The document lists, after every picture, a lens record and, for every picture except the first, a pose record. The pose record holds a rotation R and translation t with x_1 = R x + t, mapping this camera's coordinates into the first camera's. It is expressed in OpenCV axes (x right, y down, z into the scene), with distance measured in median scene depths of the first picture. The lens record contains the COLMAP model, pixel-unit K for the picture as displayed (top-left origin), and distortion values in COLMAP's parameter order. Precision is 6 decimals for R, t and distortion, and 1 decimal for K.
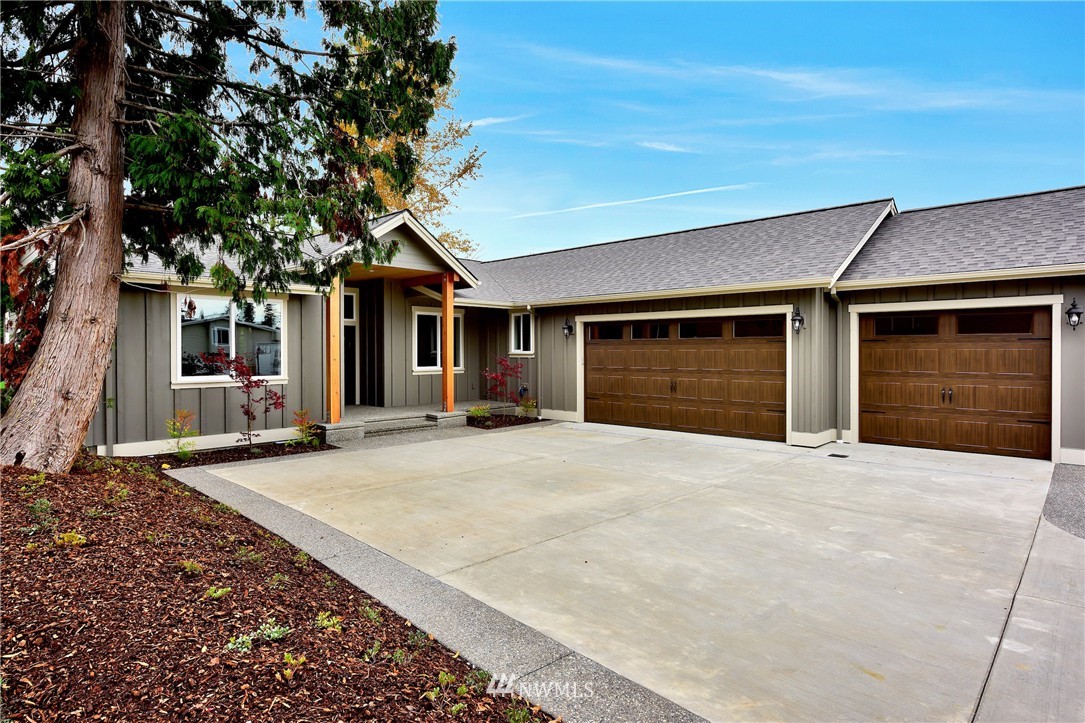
lens RADIAL K [[585.1, 0, 541.1], [0, 585.1, 357.2], [0, 0, 1]] dist [0.000919, -0.000546]
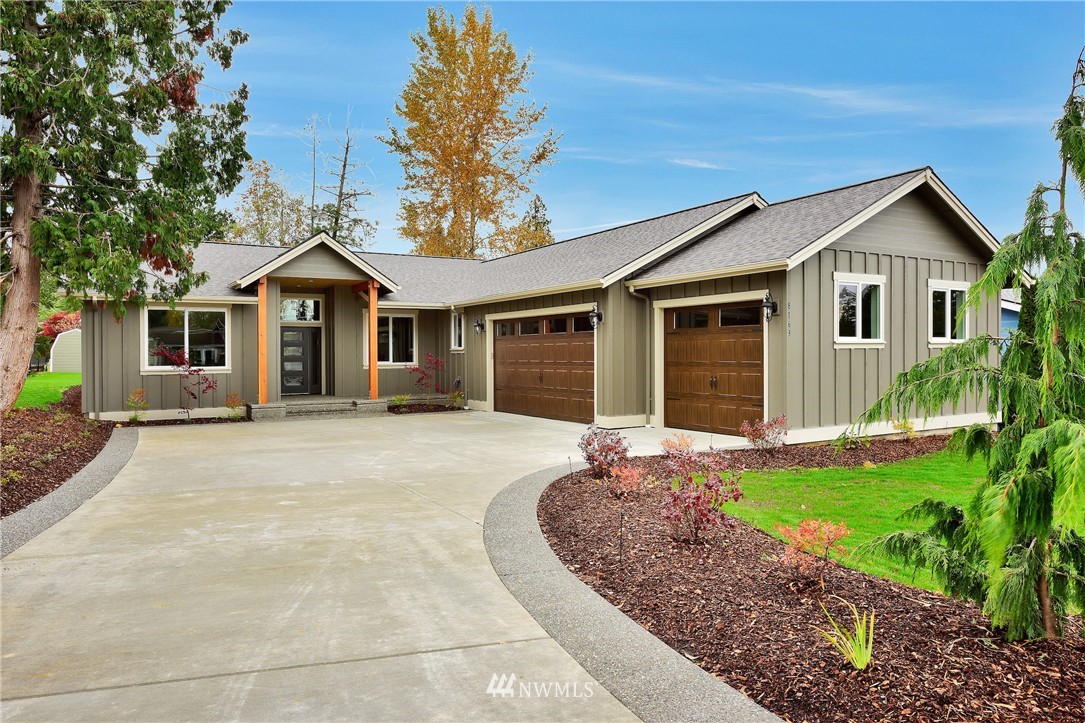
lens RADIAL K [[716.7, 0, 544.0], [0, 716.7, 360.7], [0, 0, 1]] dist [0.002595, -0.005453]
pose [[0.961101, -0.003083, -0.276181, 0.572402], [0.003400, 0.999994, 0.000670, 0.016927], [0.276177, -0.001583, 0.961105, -0.280776]]
